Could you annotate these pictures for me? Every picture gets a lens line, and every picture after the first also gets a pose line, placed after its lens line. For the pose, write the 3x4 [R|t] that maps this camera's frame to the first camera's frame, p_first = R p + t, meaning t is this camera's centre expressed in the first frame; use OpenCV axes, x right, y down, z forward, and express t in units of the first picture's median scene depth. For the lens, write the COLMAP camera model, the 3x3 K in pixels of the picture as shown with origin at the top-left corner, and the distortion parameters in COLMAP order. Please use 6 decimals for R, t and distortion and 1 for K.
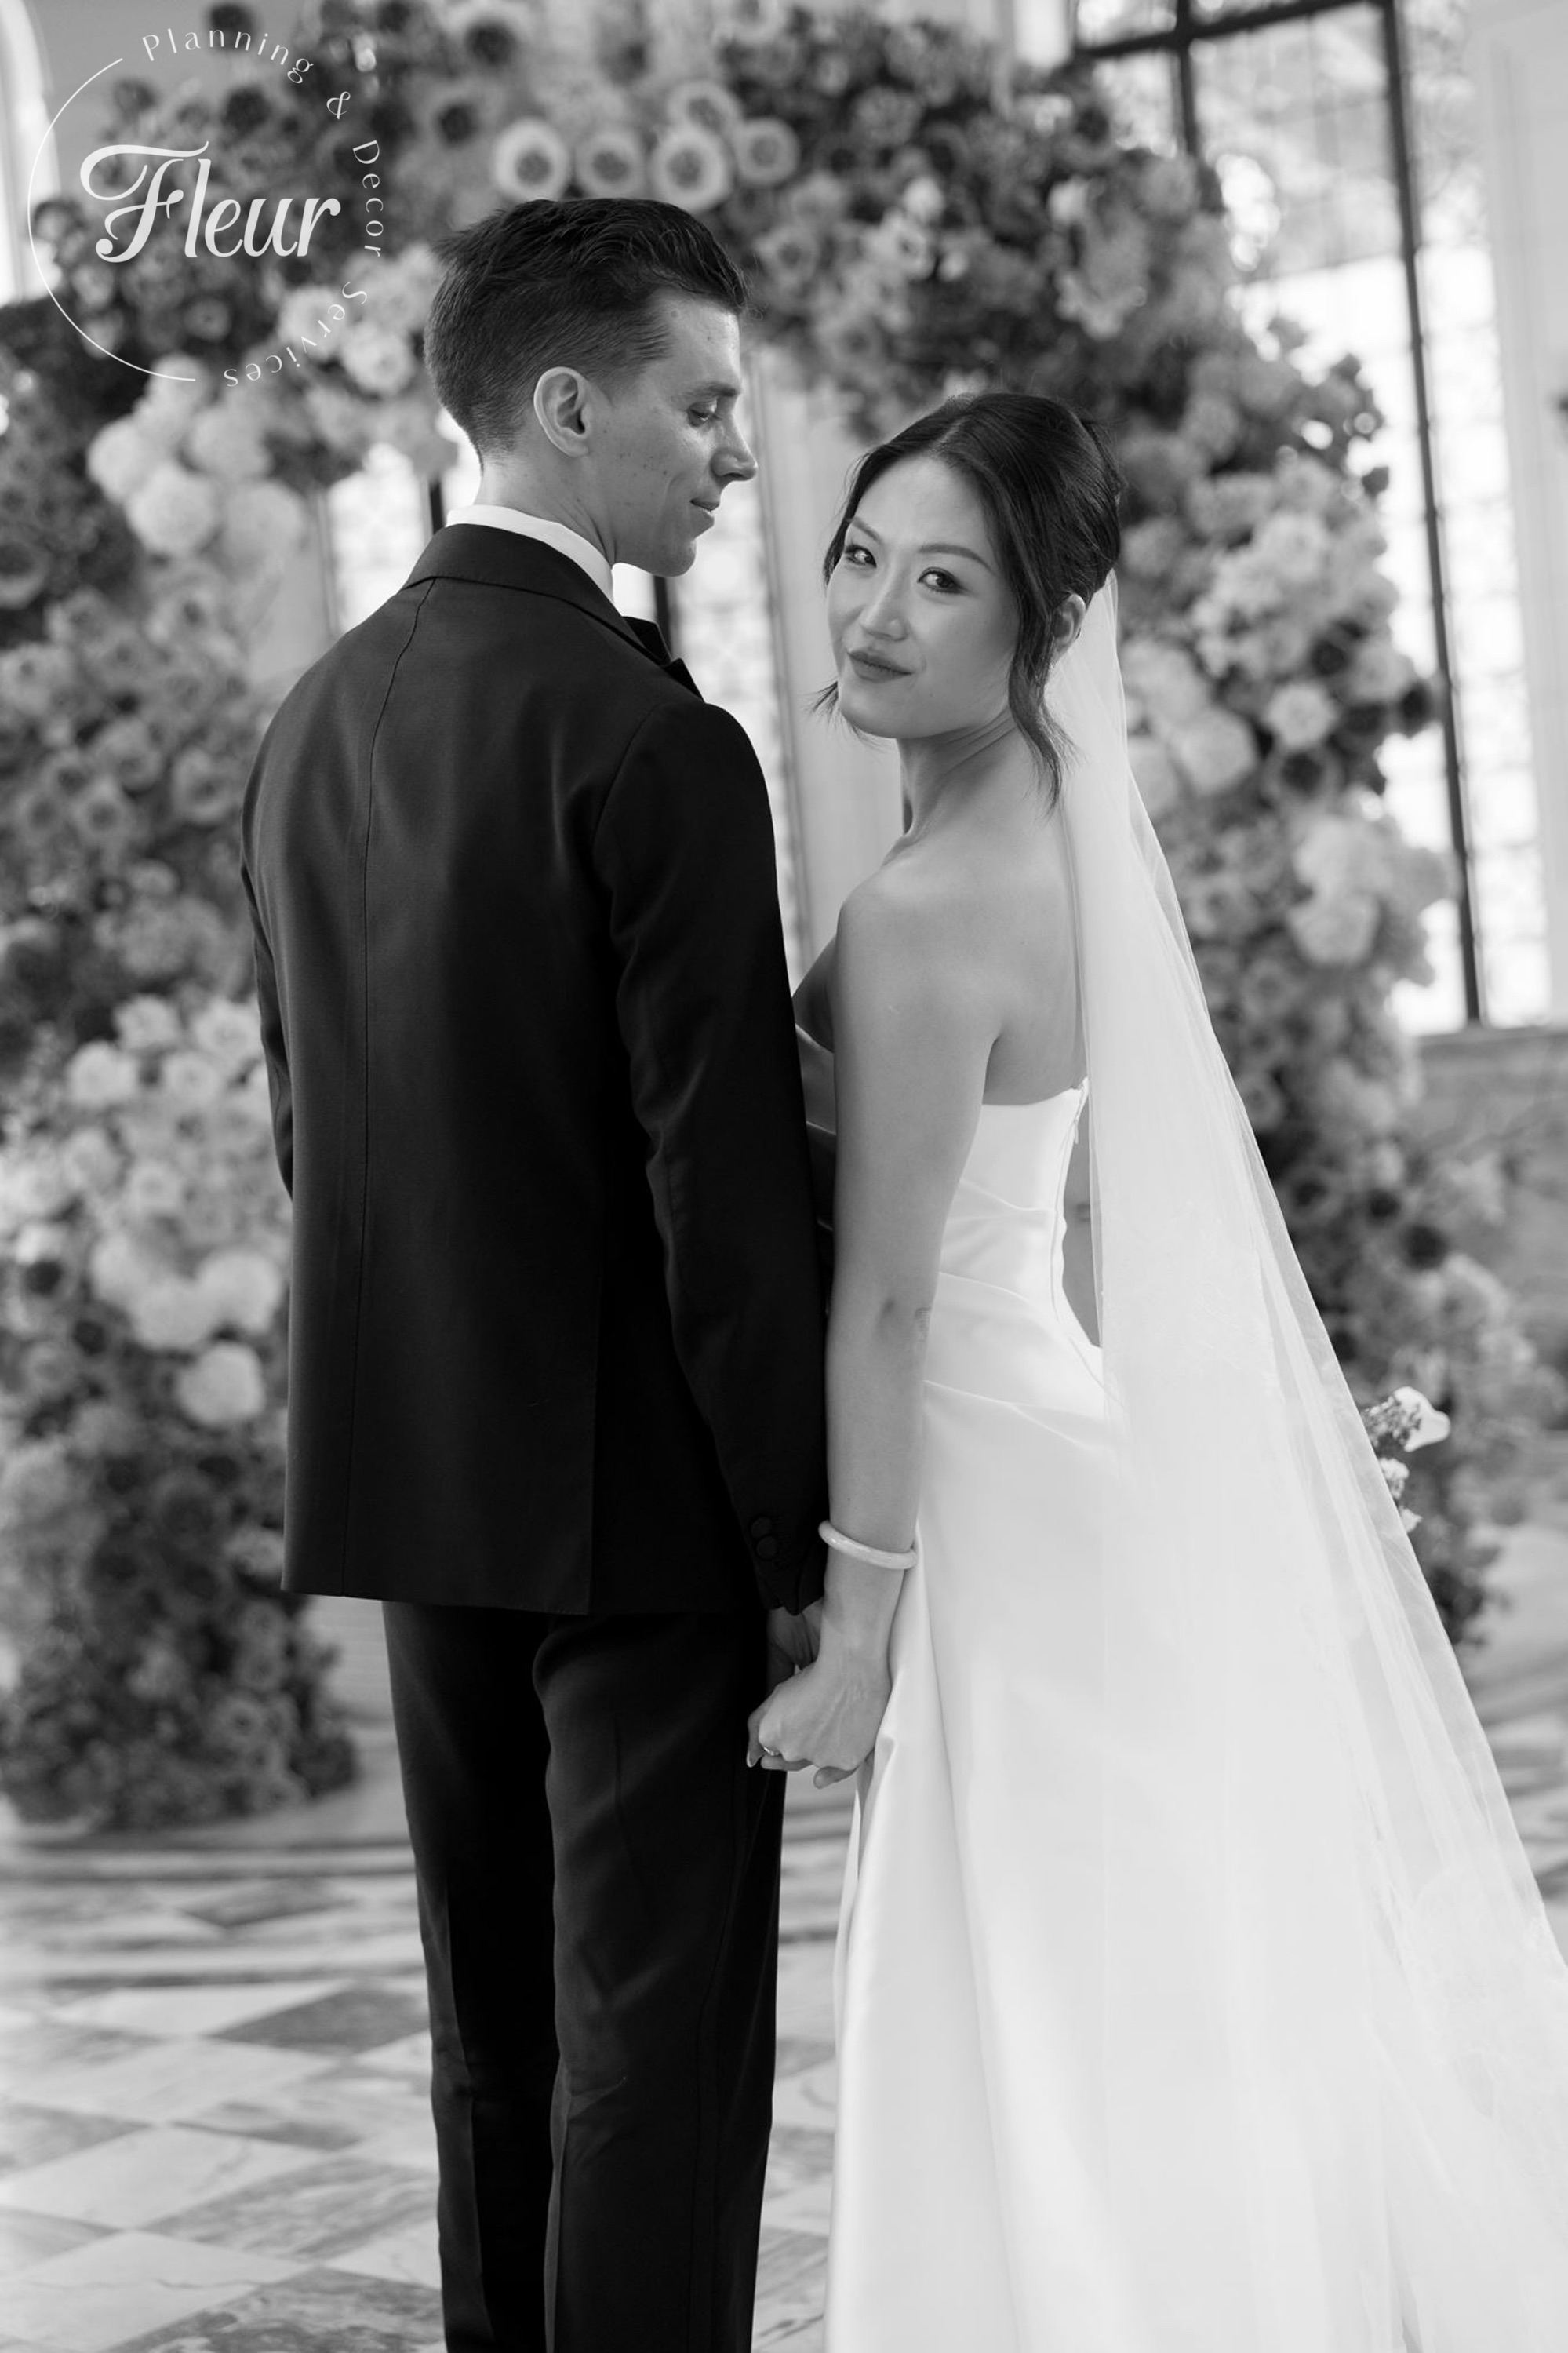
lens RADIAL K [[3960.7, 0, 780.2], [0, 3960.7, 1176.2], [0, 0, 1]] dist [0.017879, -0.062073]
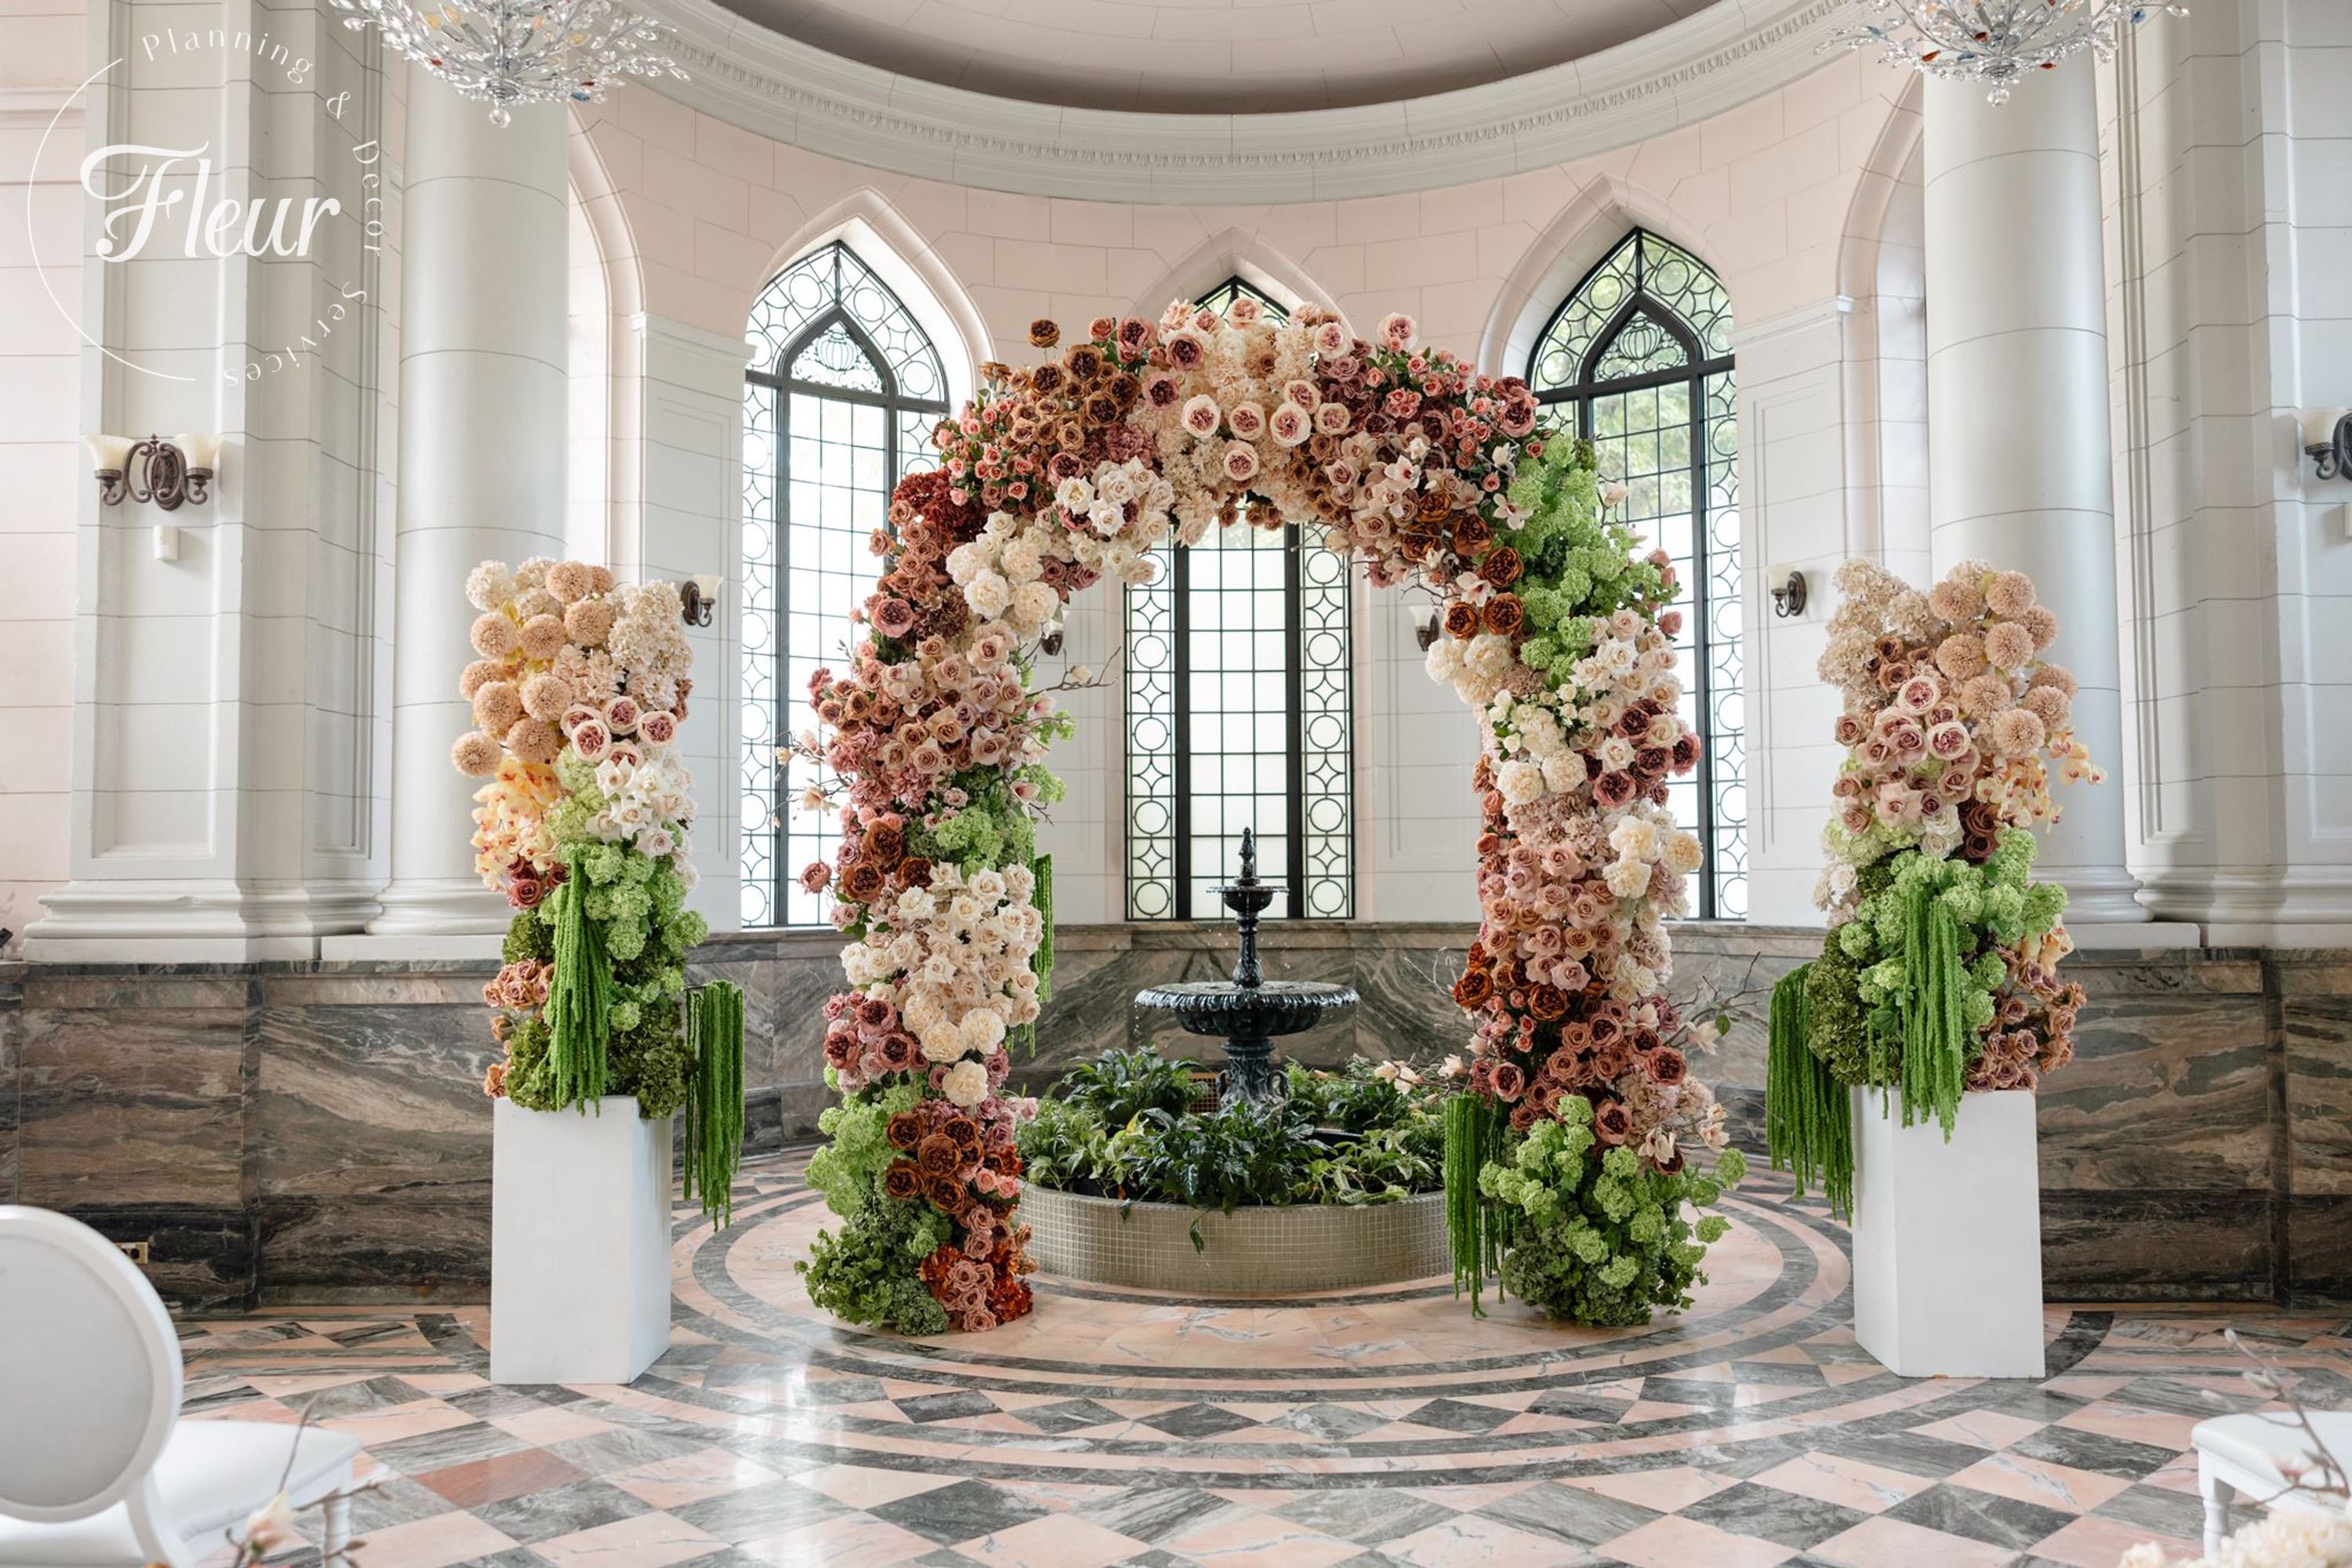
lens RADIAL K [[1848.7, 0, 1177.9], [0, 1848.7, 782.6], [0, 0, 1]] dist [0.006695, 0.003882]
pose [[0.990860, 0.078485, -0.109714, 0.031410], [-0.086973, 0.993396, -0.074839, -0.026694], [0.103116, 0.083697, 0.991142, 0.181046]]
